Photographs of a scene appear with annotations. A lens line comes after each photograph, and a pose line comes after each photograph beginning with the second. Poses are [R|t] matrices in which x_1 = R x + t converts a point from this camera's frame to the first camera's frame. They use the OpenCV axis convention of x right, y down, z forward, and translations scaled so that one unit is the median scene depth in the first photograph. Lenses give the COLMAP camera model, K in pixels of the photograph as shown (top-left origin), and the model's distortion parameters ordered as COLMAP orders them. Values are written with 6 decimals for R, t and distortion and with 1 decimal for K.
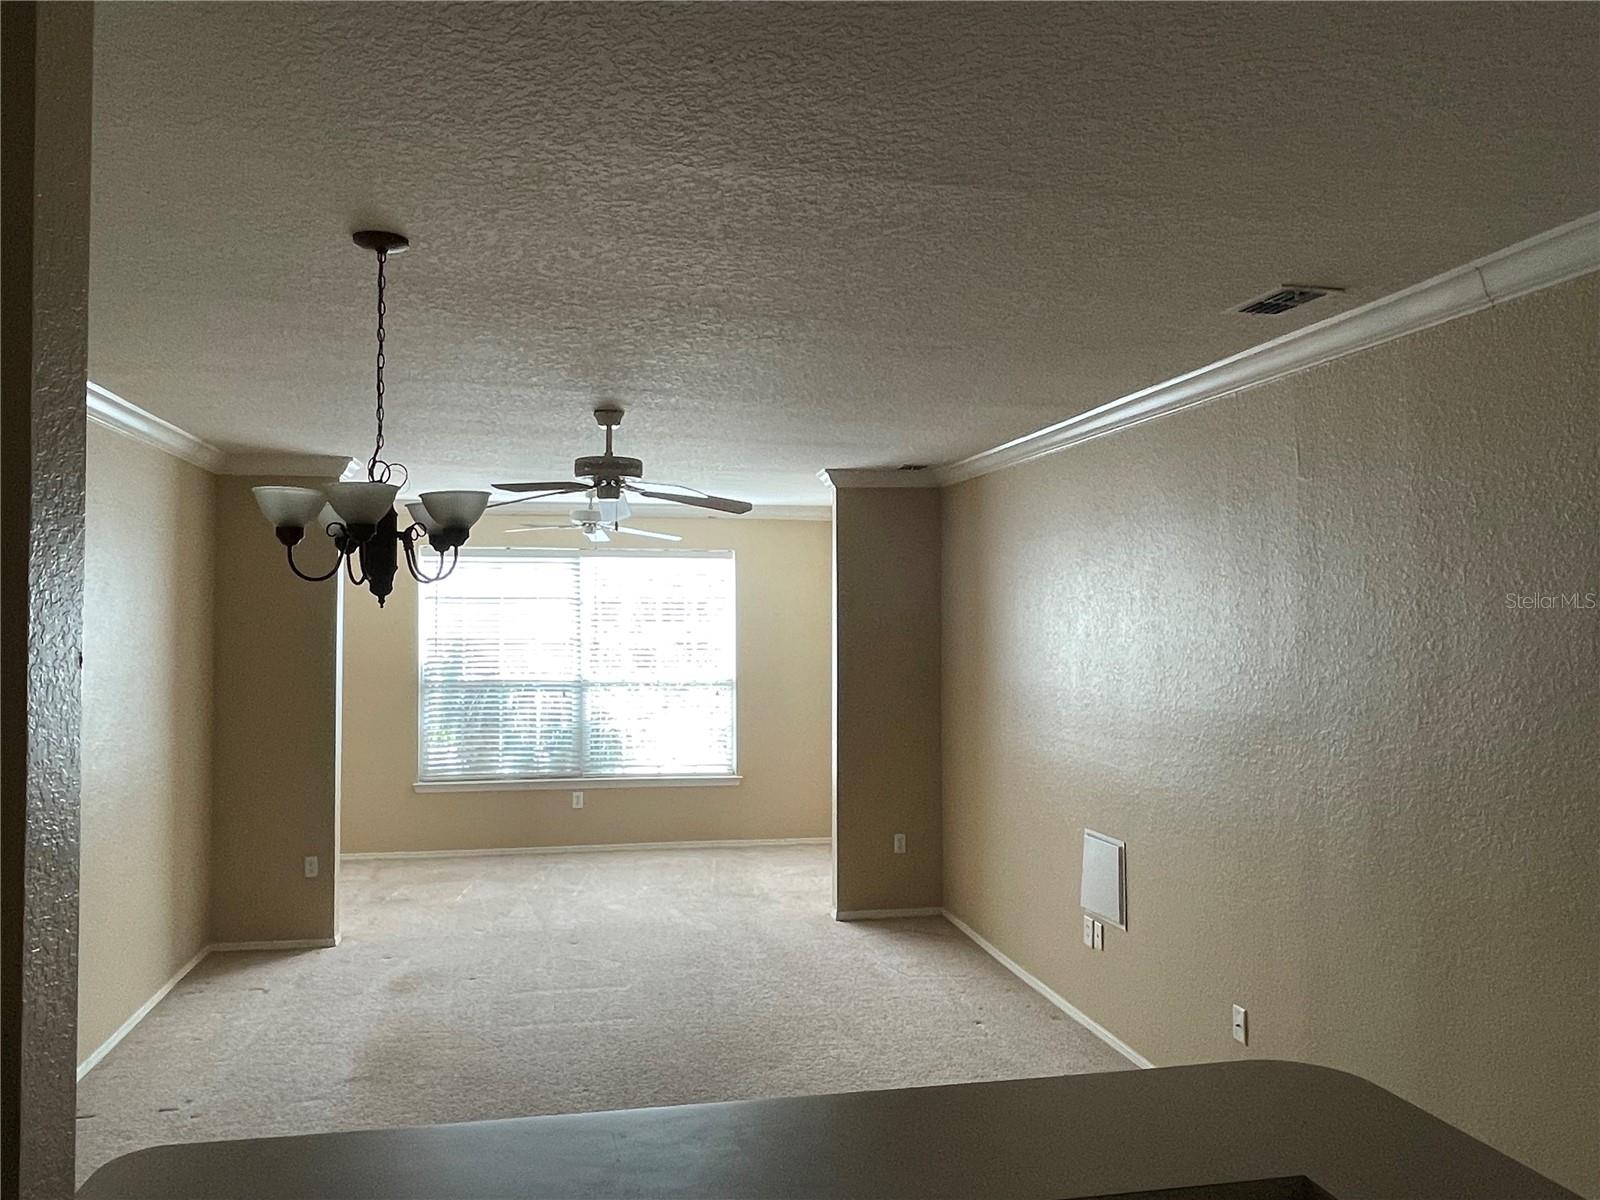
lens RADIAL K [[1212.2, 0, 800.0], [0, 1212.2, 600.0], [0, 0, 1]] dist [-0.002902, 0.004716]
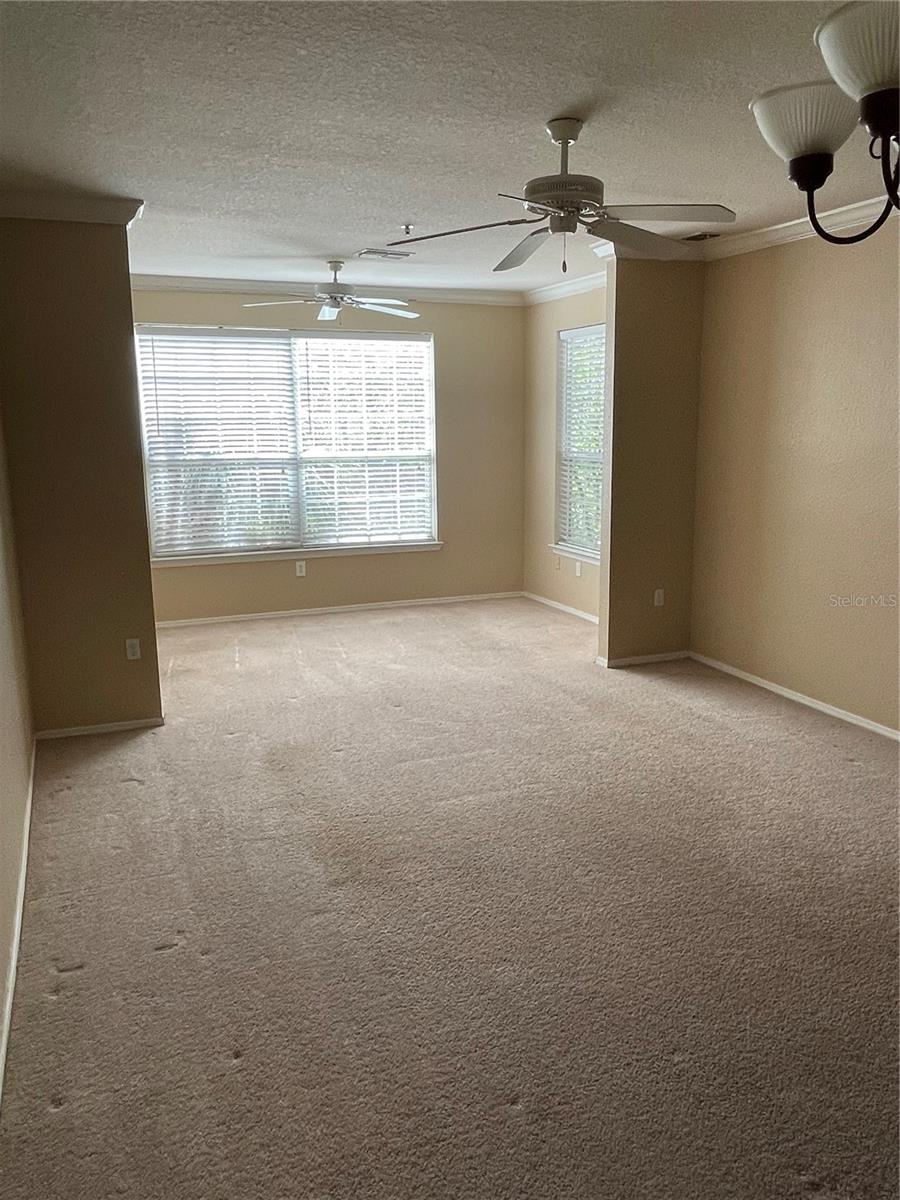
lens RADIAL K [[909.2, 0, 450.0], [0, 909.2, 600.0], [0, 0, 1]] dist [-0.002902, 0.004716]
pose [[0.982194, -0.043701, 0.182719, -0.261384], [0.004177, 0.977410, 0.211311, 0.026243], [-0.187826, -0.206785, 0.960188, 0.238158]]
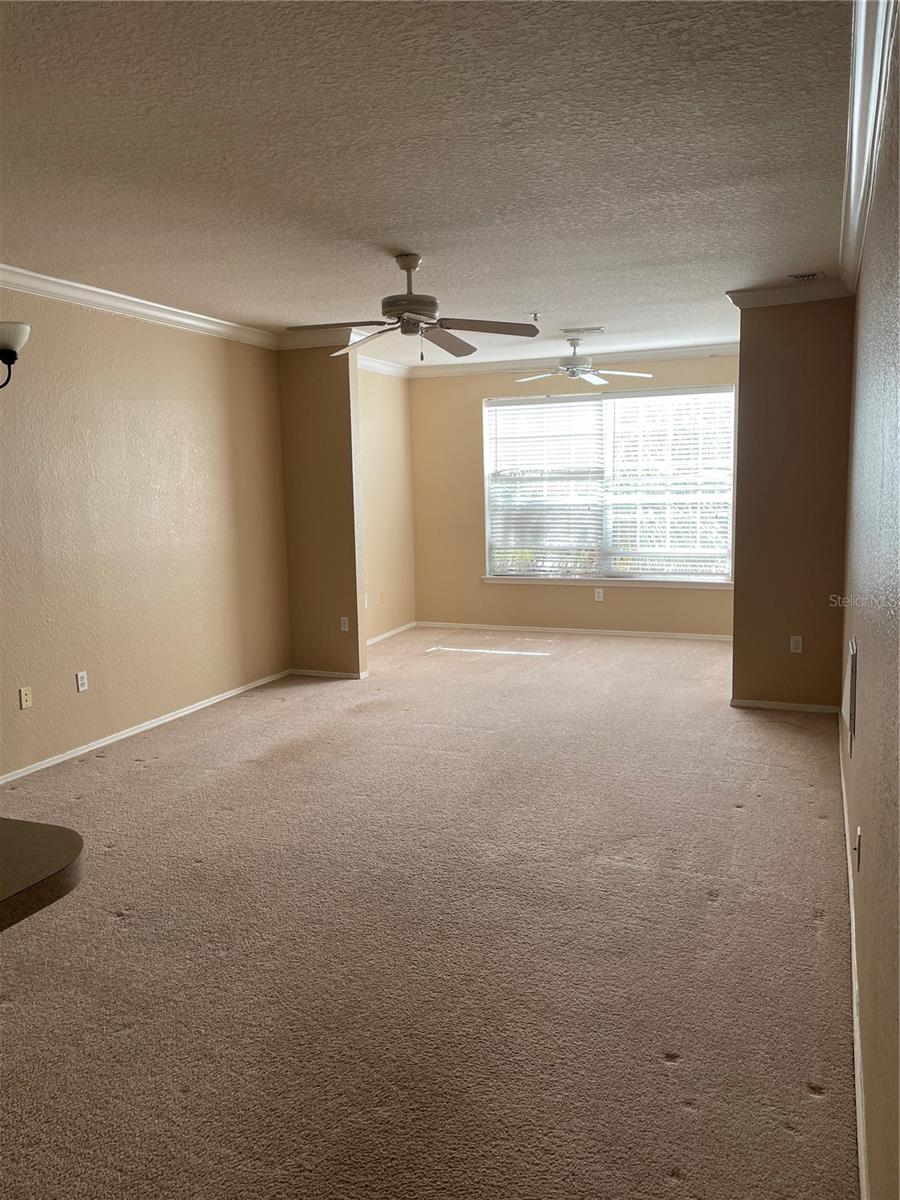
lens RADIAL K [[898.2, 0, 457.2], [0, 898.2, 602.0], [0, 0, 1]] dist [0.127132, -0.213815]
pose [[0.834535, 0.057318, -0.547966, 0.275768], [0.030402, 0.988267, 0.149677, 0.033313], [0.550116, -0.141570, 0.823001, 0.174250]]
